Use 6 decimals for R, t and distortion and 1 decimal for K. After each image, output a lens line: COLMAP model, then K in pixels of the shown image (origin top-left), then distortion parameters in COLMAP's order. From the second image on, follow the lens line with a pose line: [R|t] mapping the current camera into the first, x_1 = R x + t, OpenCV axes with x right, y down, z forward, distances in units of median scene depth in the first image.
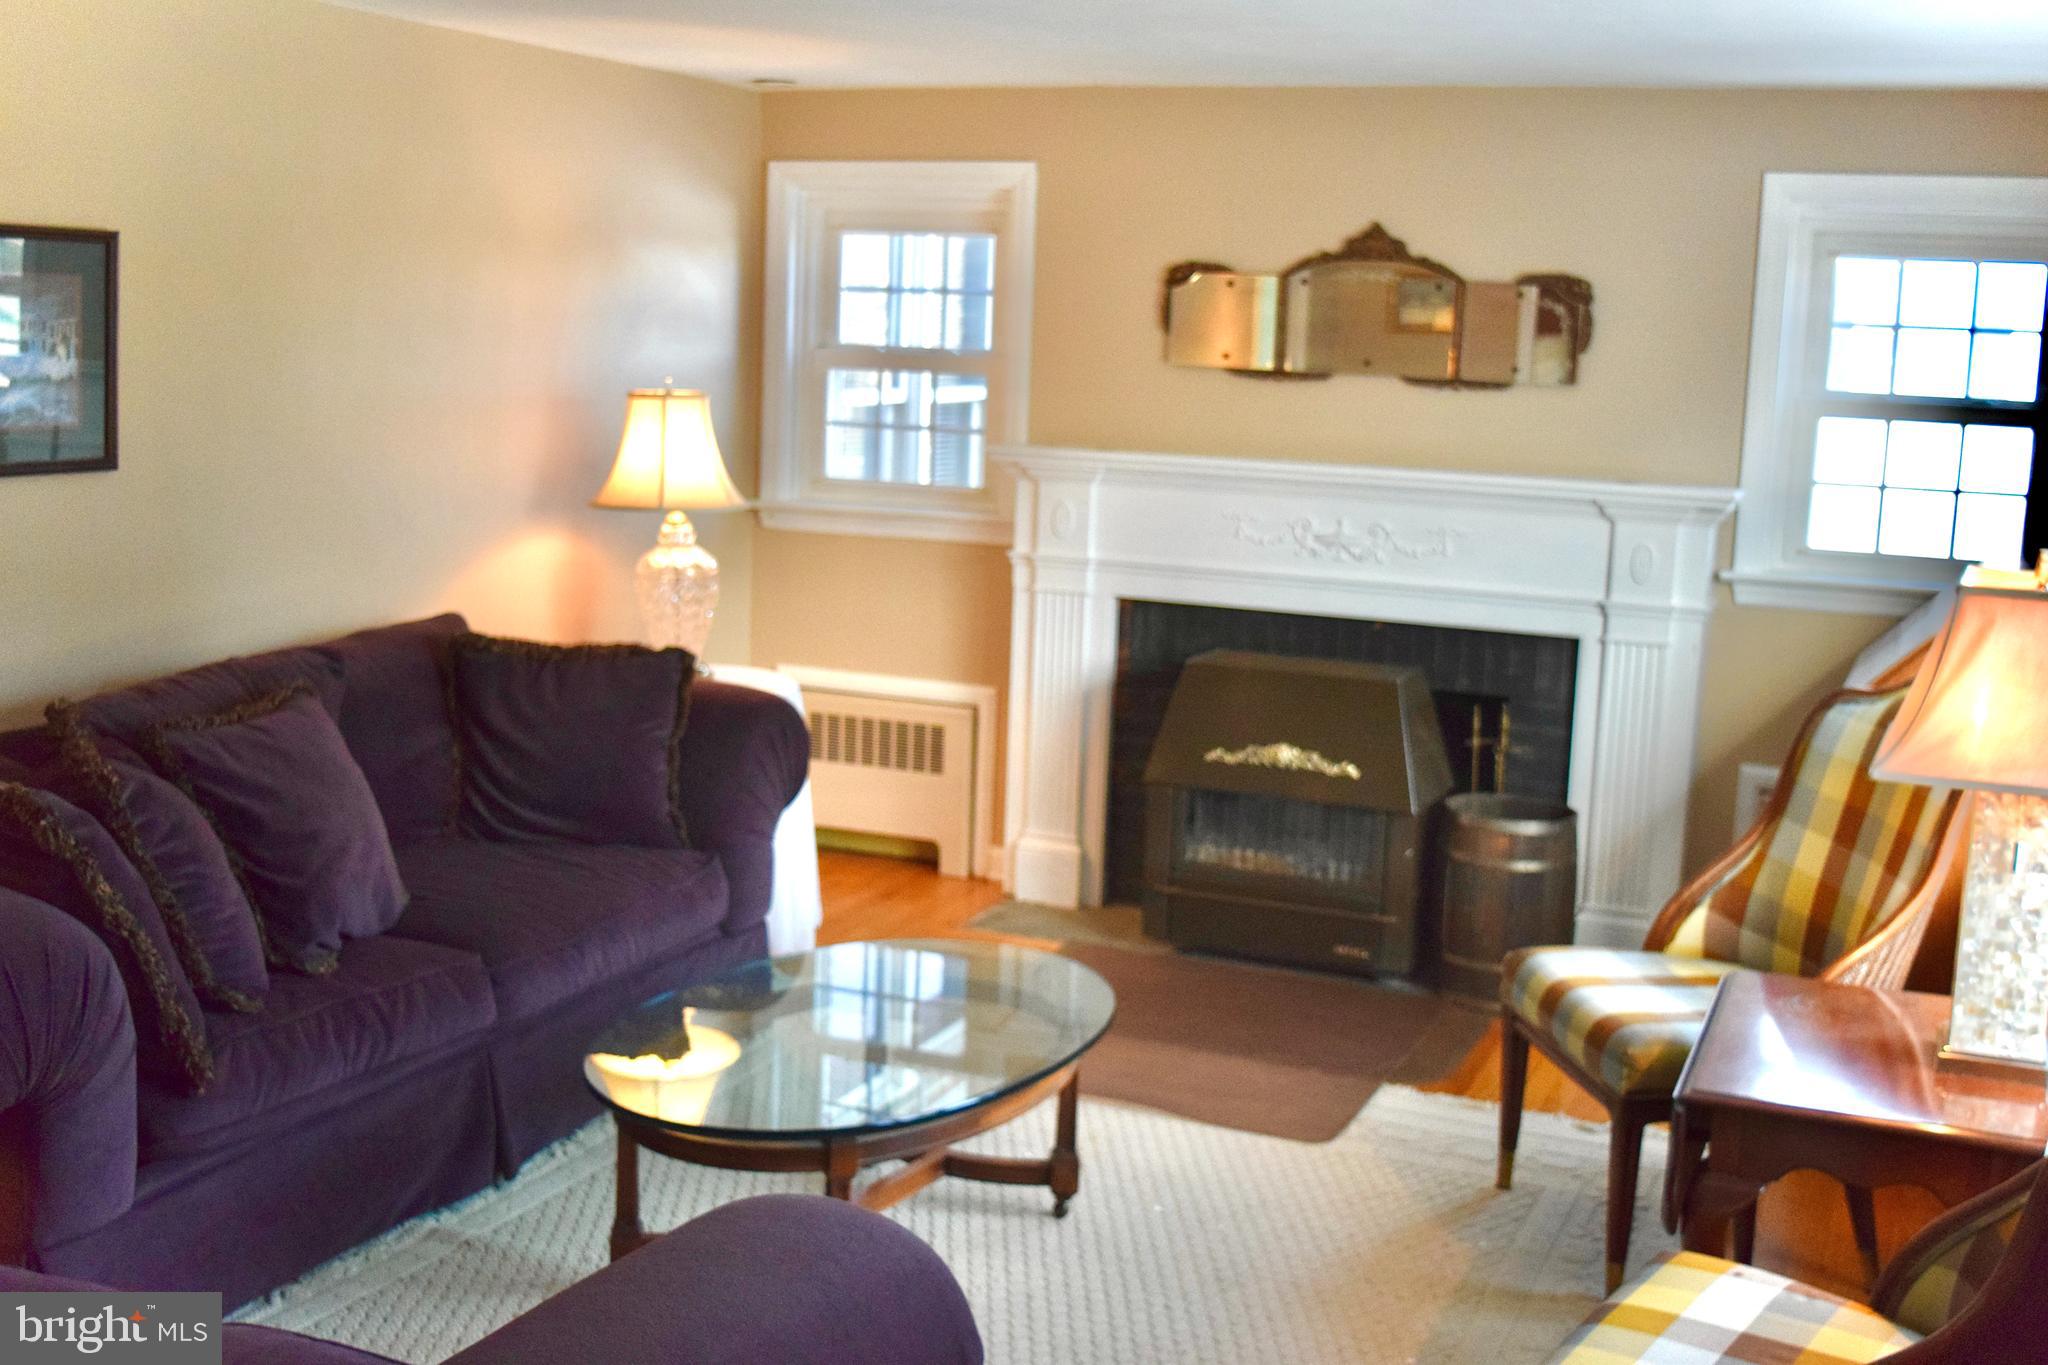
lens RADIAL K [[2292.2, 0, 1029.7], [0, 2292.2, 682.9], [0, 0, 1]] dist [0.013889, 0.000000]
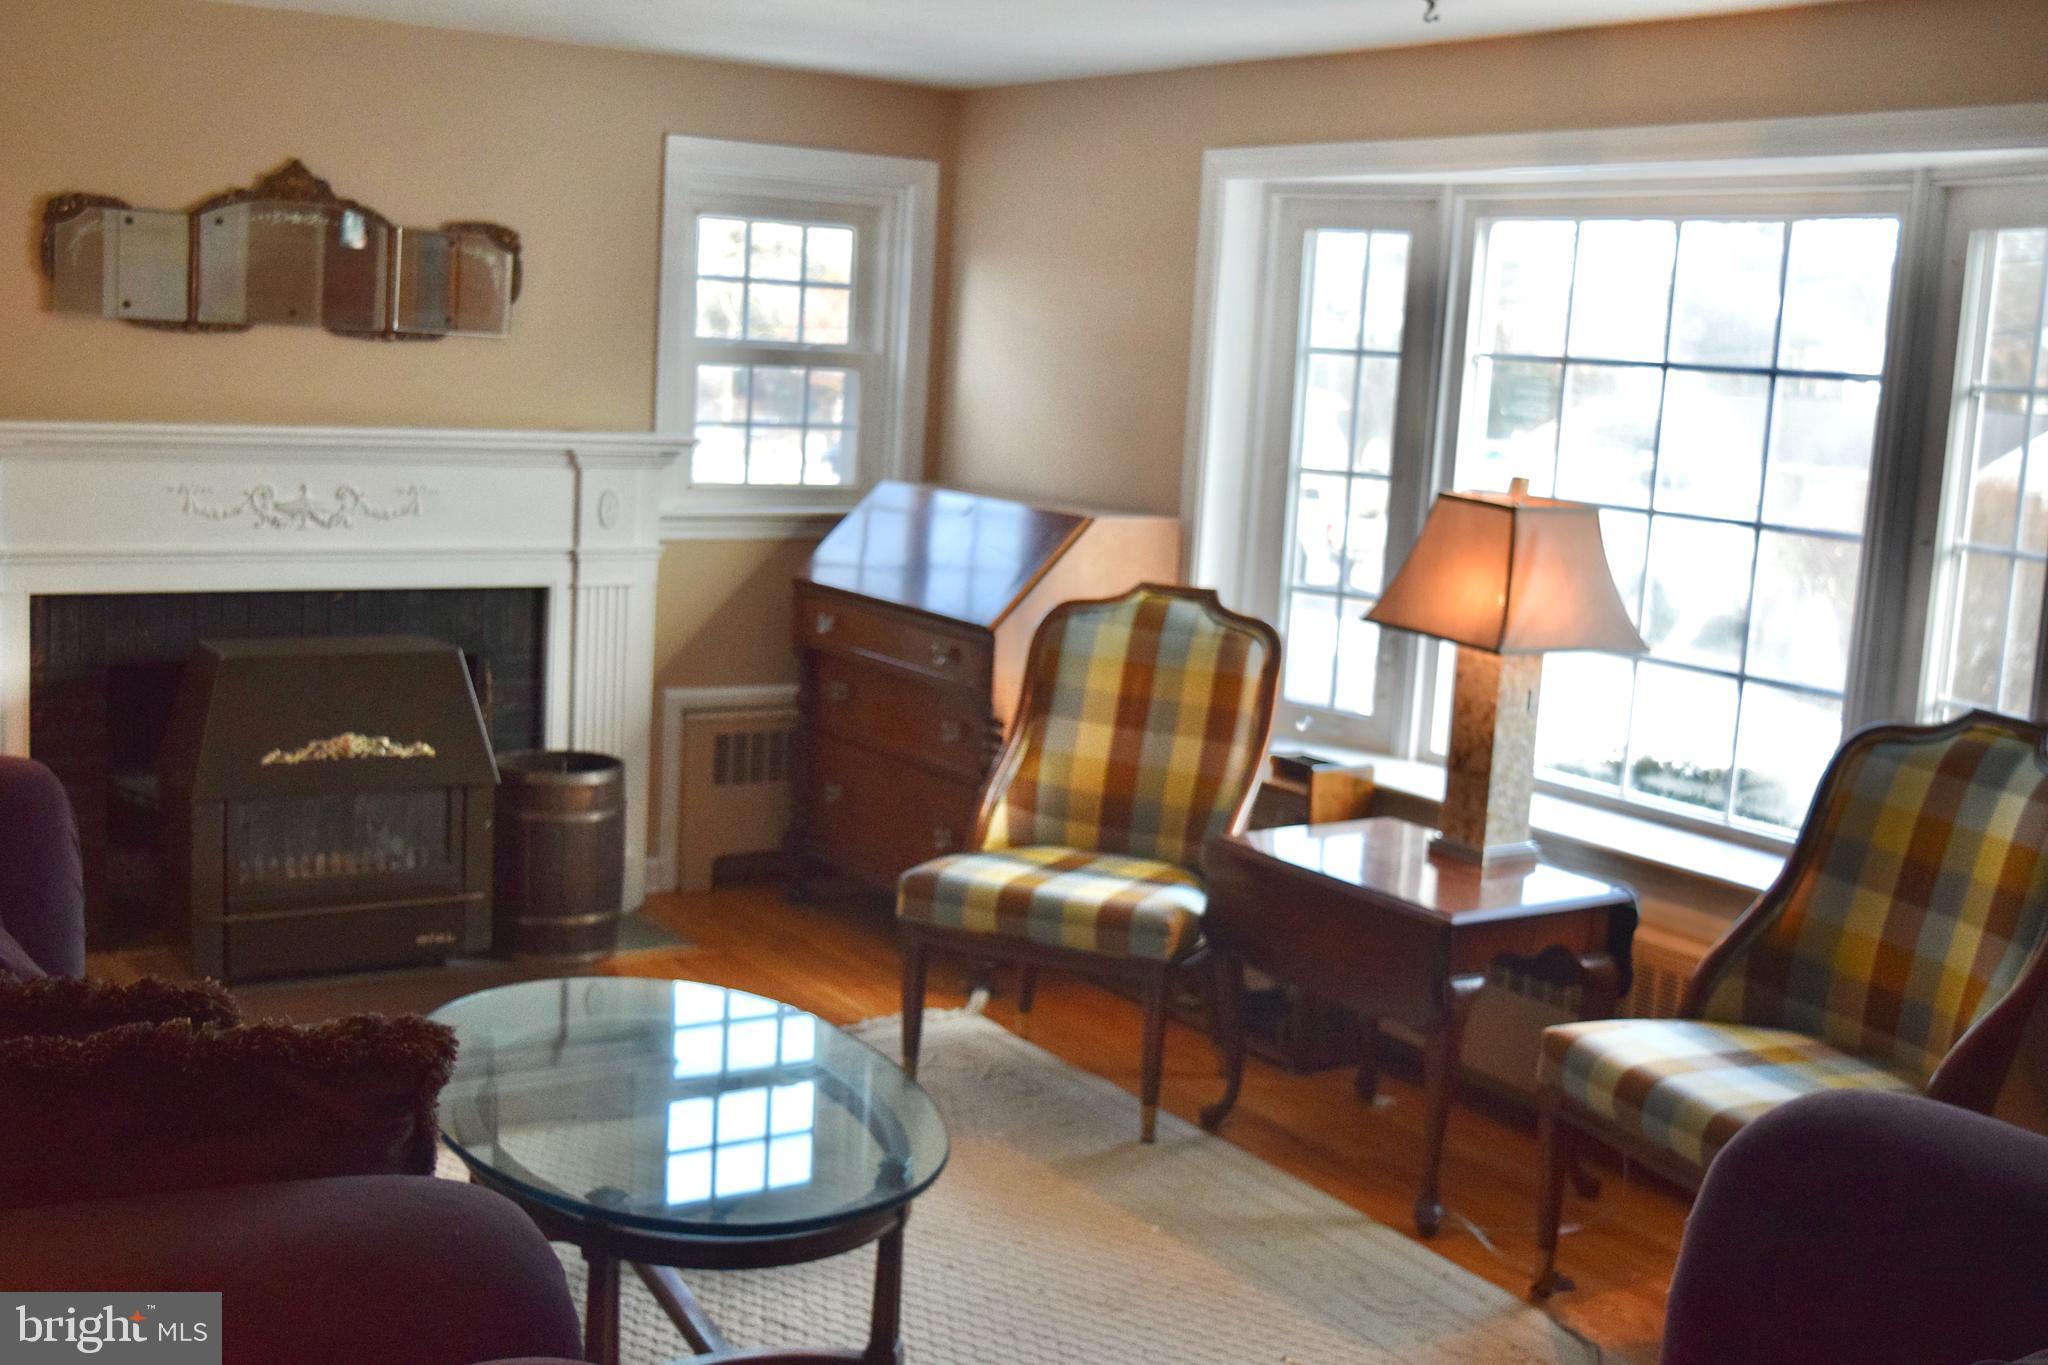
lens RADIAL K [[2478.1, 0, 1025.6], [0, 2478.1, 684.3], [0, 0, 1]] dist [-0.034172, 0.000000]
pose [[0.568470, -0.129785, 0.812402, -0.532545], [0.097557, 0.991145, 0.090075, -0.055019], [-0.816899, 0.028051, 0.576098, 0.206106]]
